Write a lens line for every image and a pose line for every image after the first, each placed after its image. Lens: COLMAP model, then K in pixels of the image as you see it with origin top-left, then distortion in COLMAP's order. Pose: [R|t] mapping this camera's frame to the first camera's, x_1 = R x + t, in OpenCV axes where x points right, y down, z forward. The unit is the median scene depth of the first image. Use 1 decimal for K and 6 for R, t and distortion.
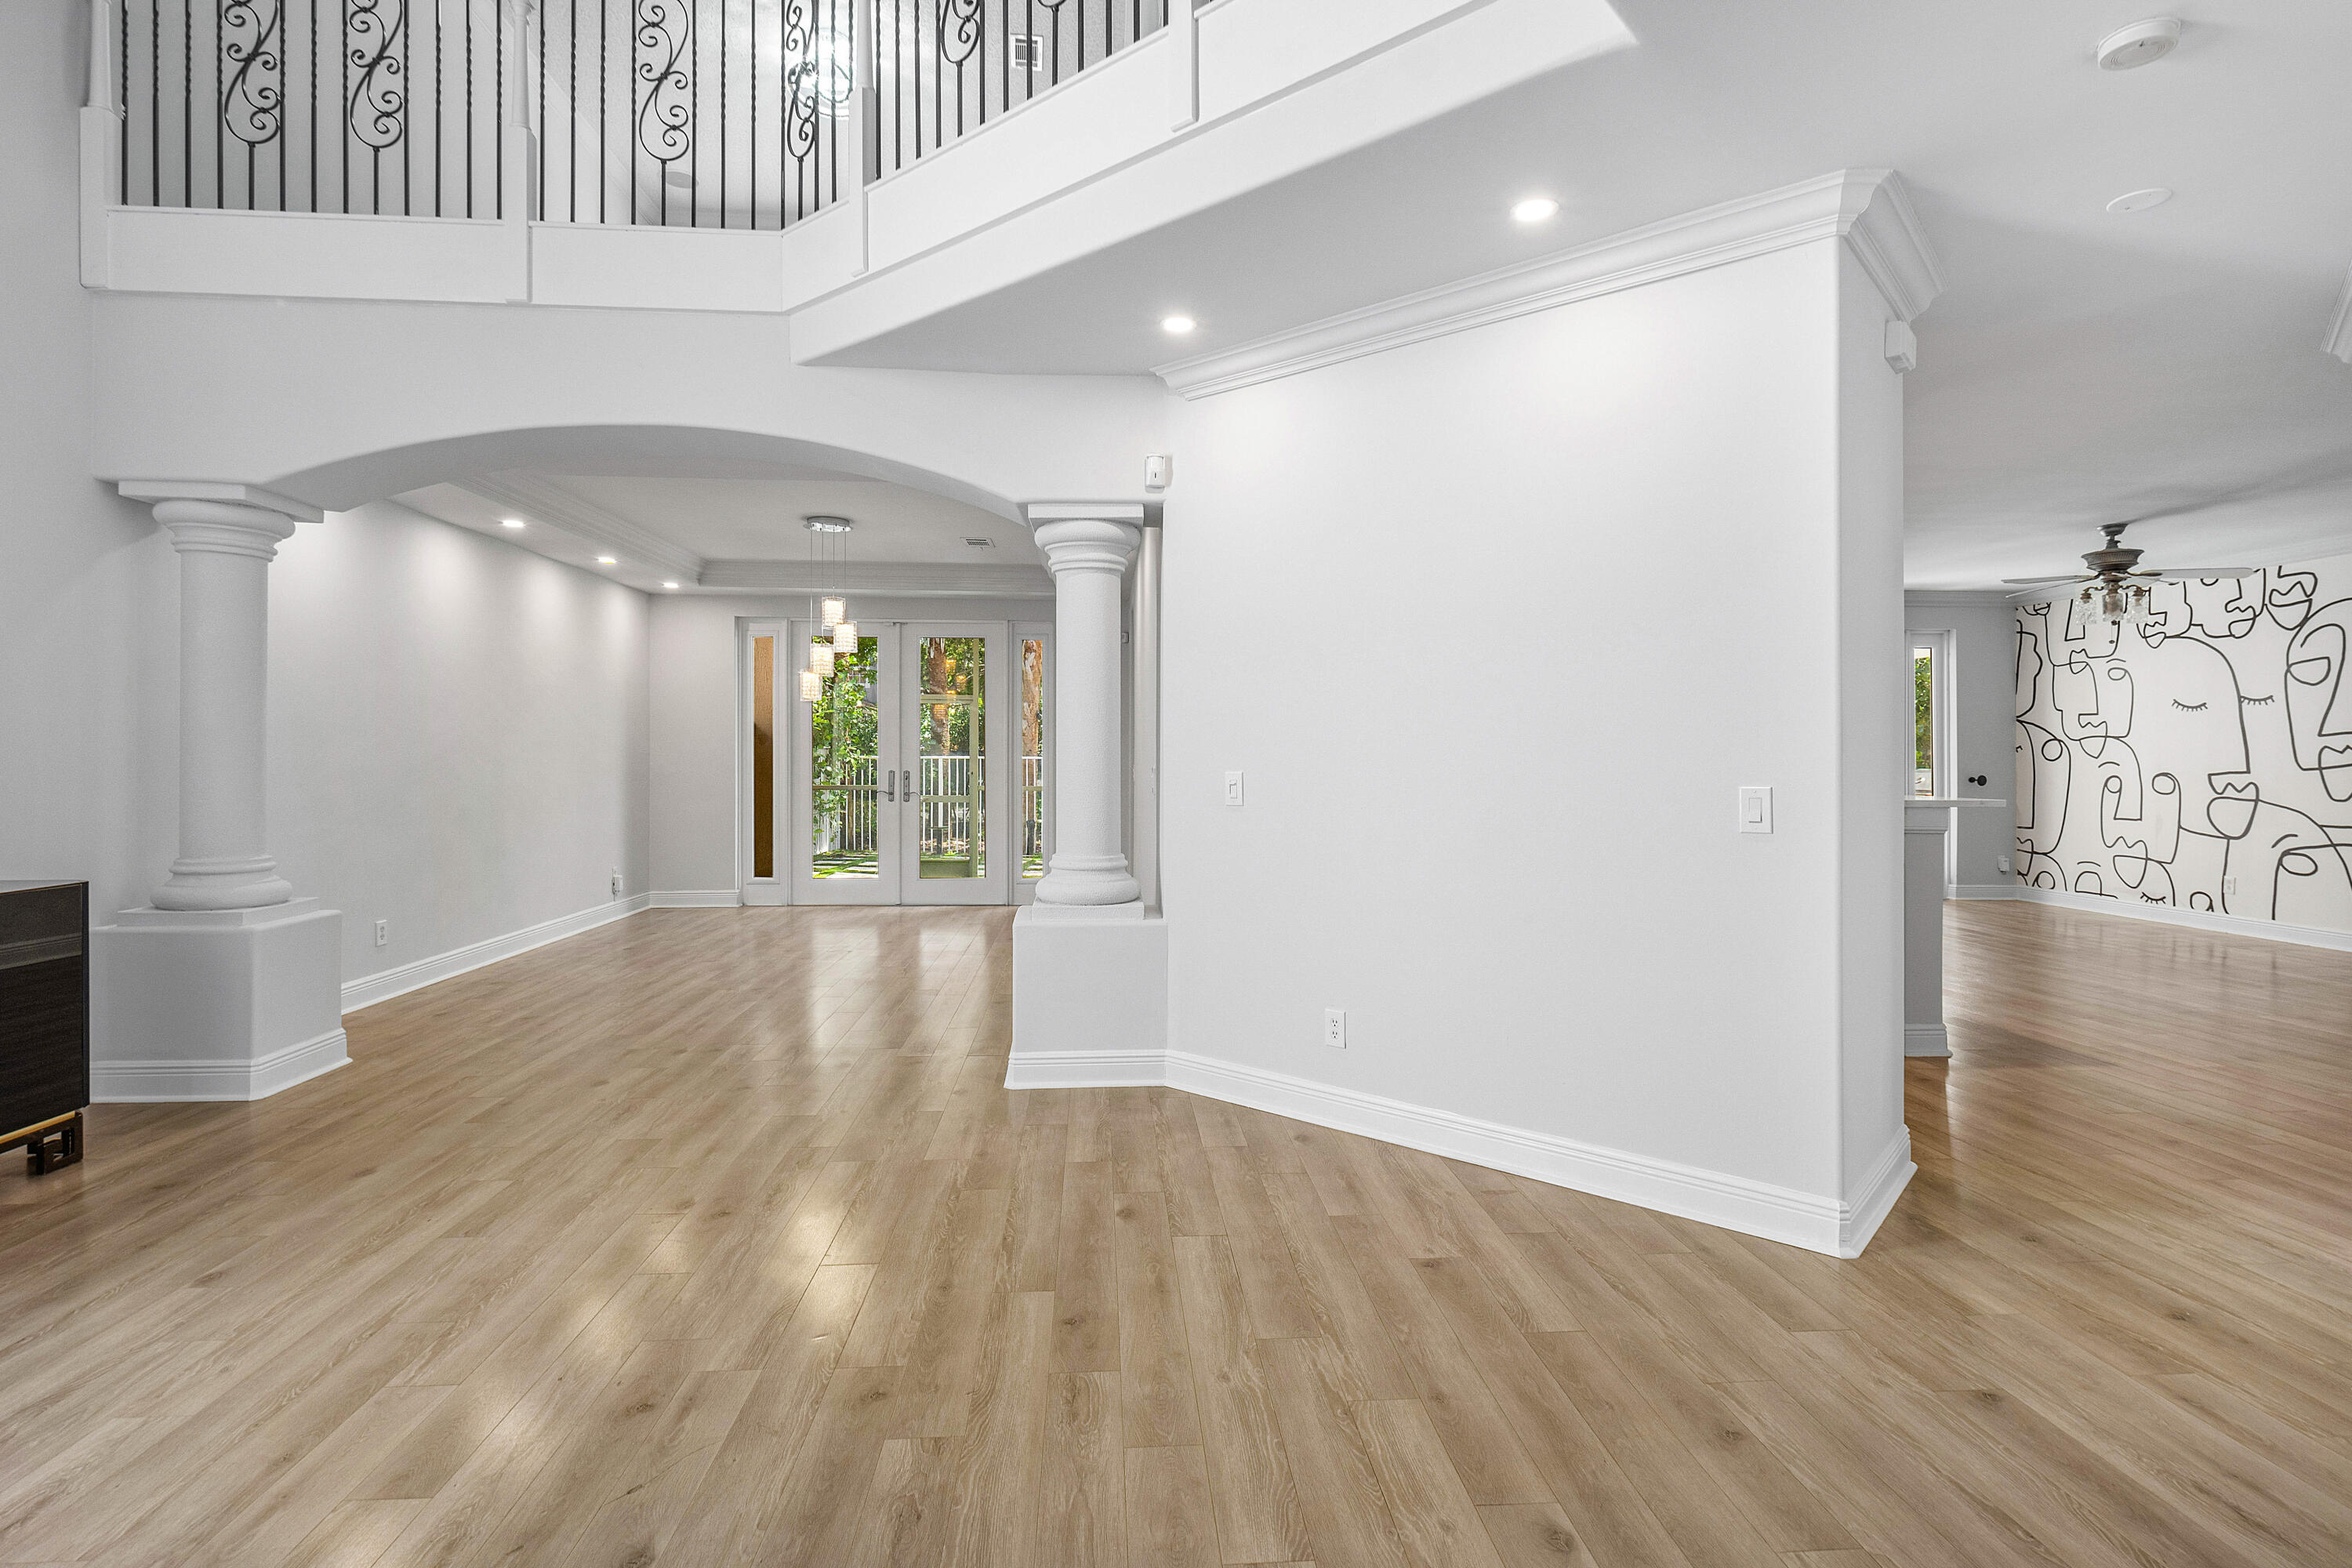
lens RADIAL K [[1168.7, 0, 1201.3], [0, 1168.7, 771.0], [0, 0, 1]] dist [-0.001179, 0.000167]
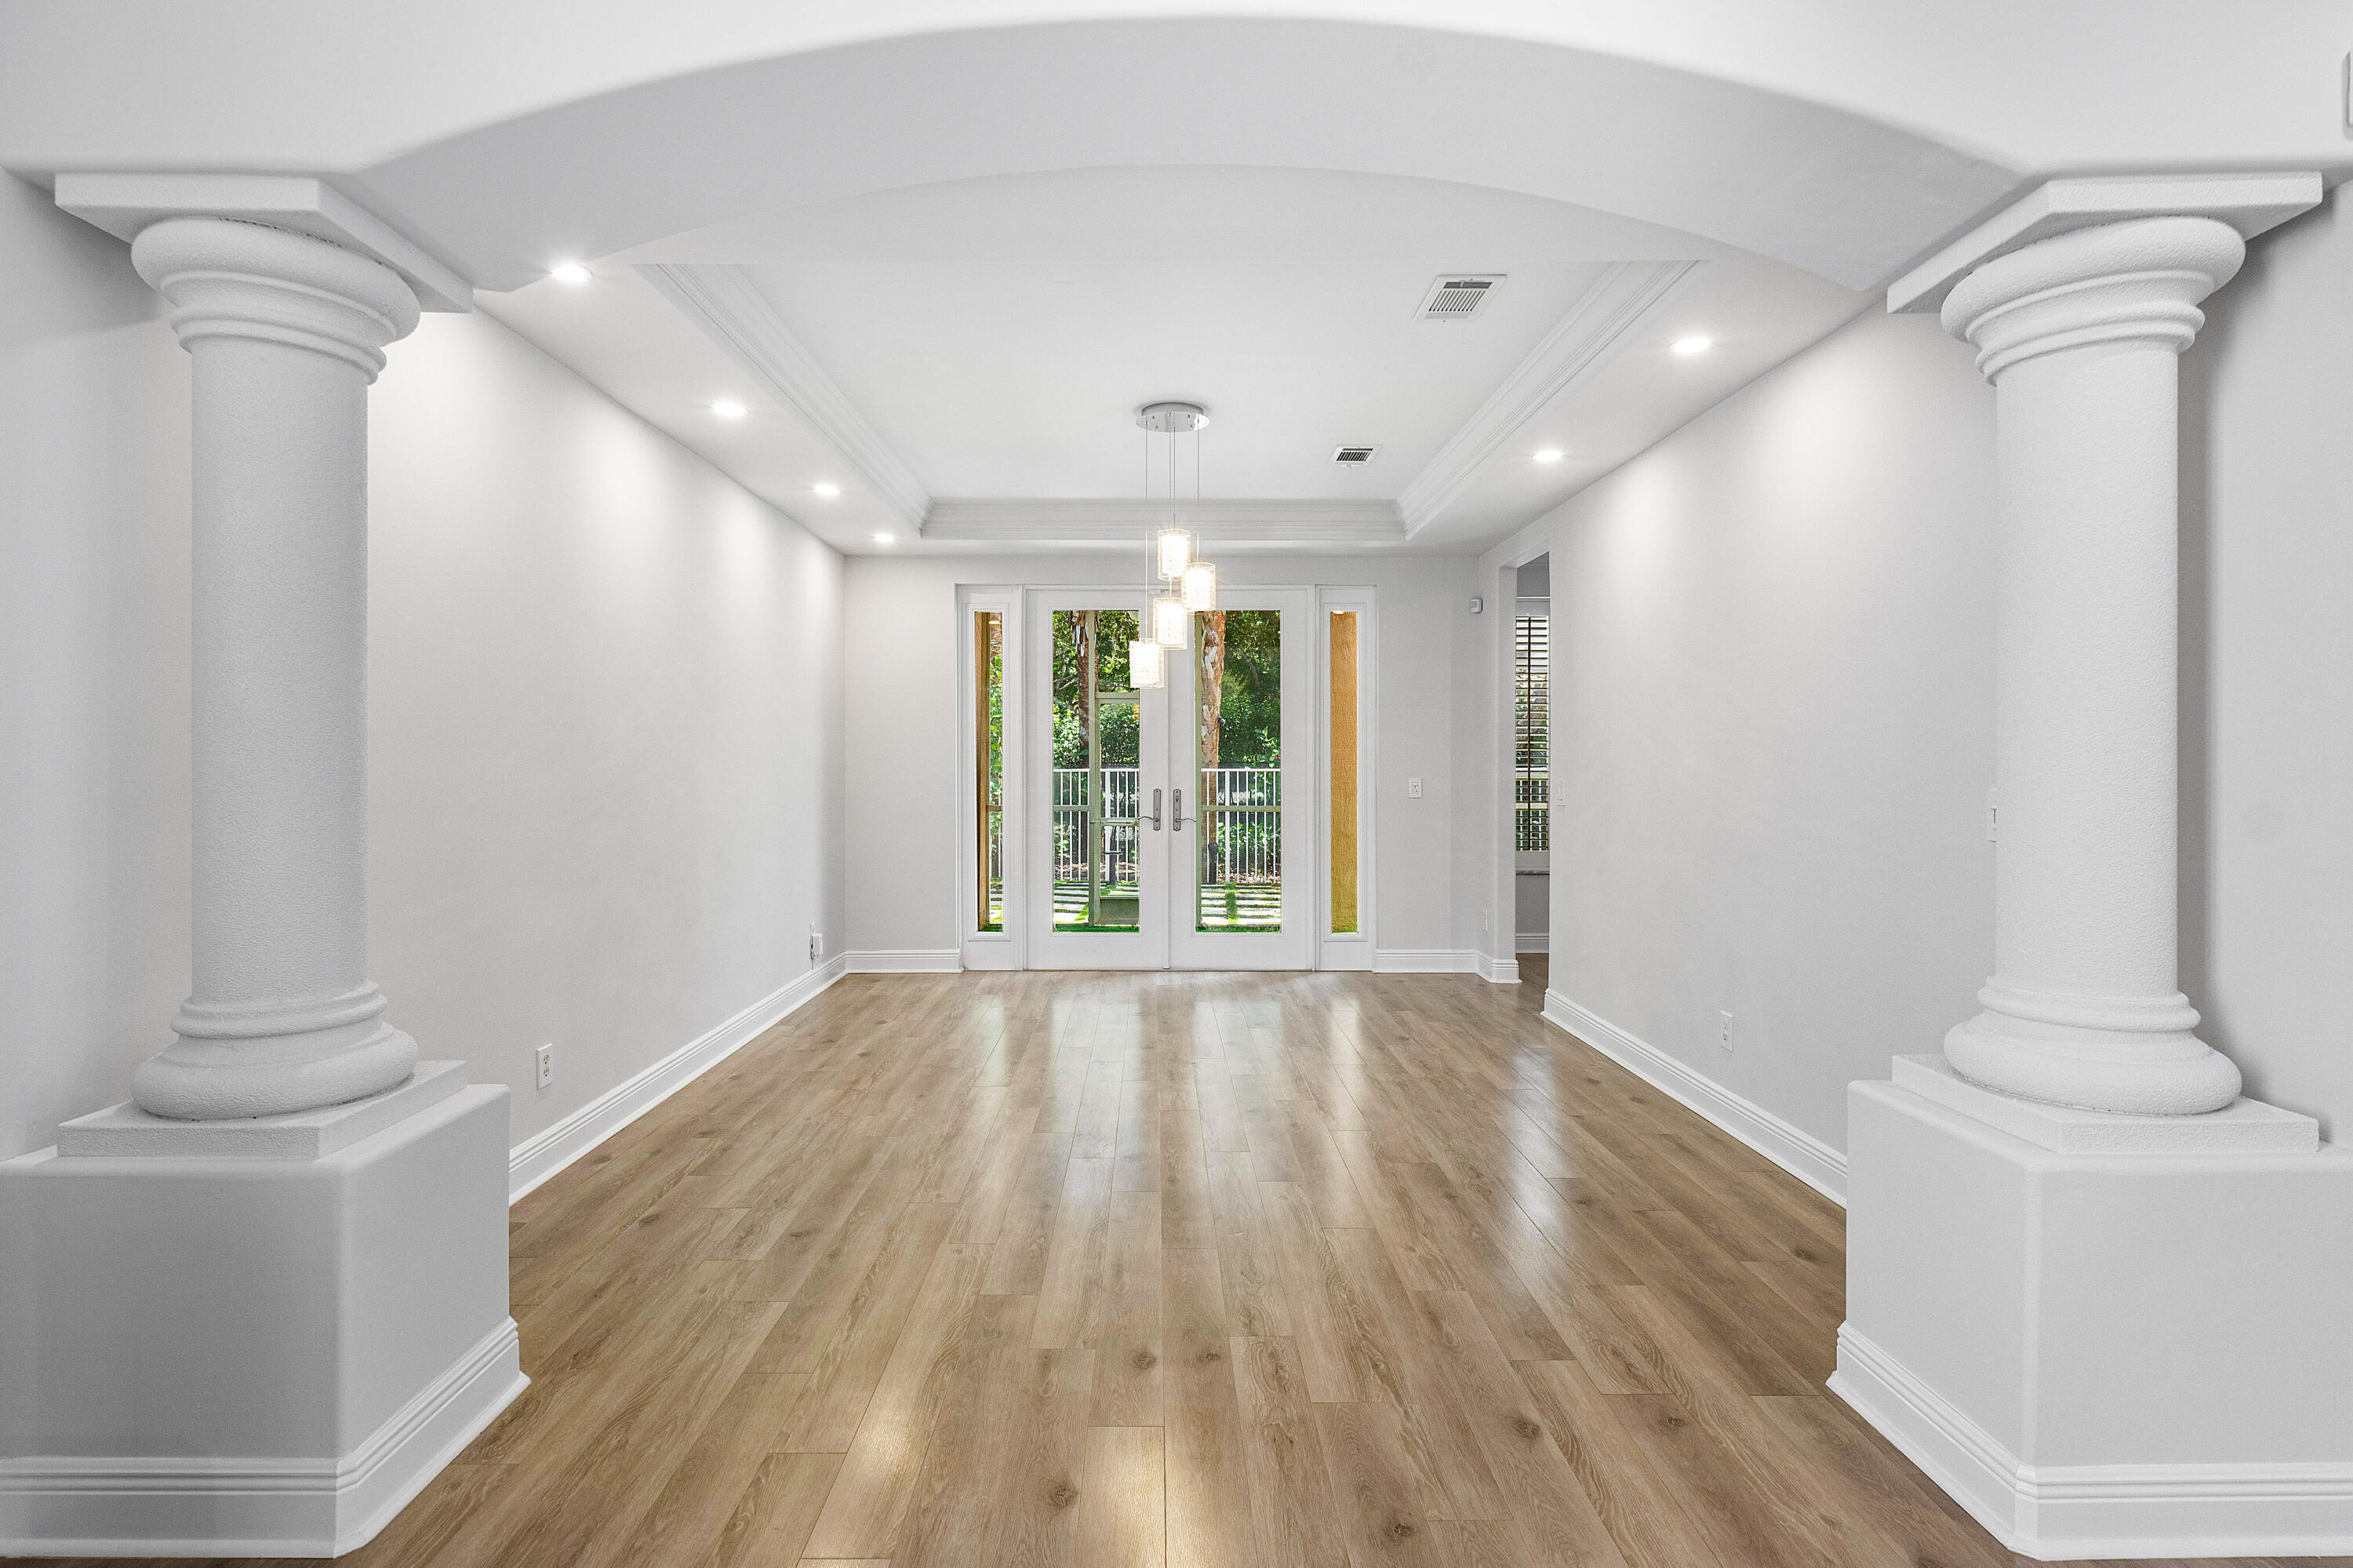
lens RADIAL K [[1190.6, 0, 1159.7], [0, 1190.6, 778.8], [0, 0, 1]] dist [0.000215, 0.001536]
pose [[0.996120, -0.005722, -0.087815, -0.420550], [0.005564, 0.999982, -0.002044, -0.011008], [0.087825, 0.001548, 0.996135, 0.525348]]
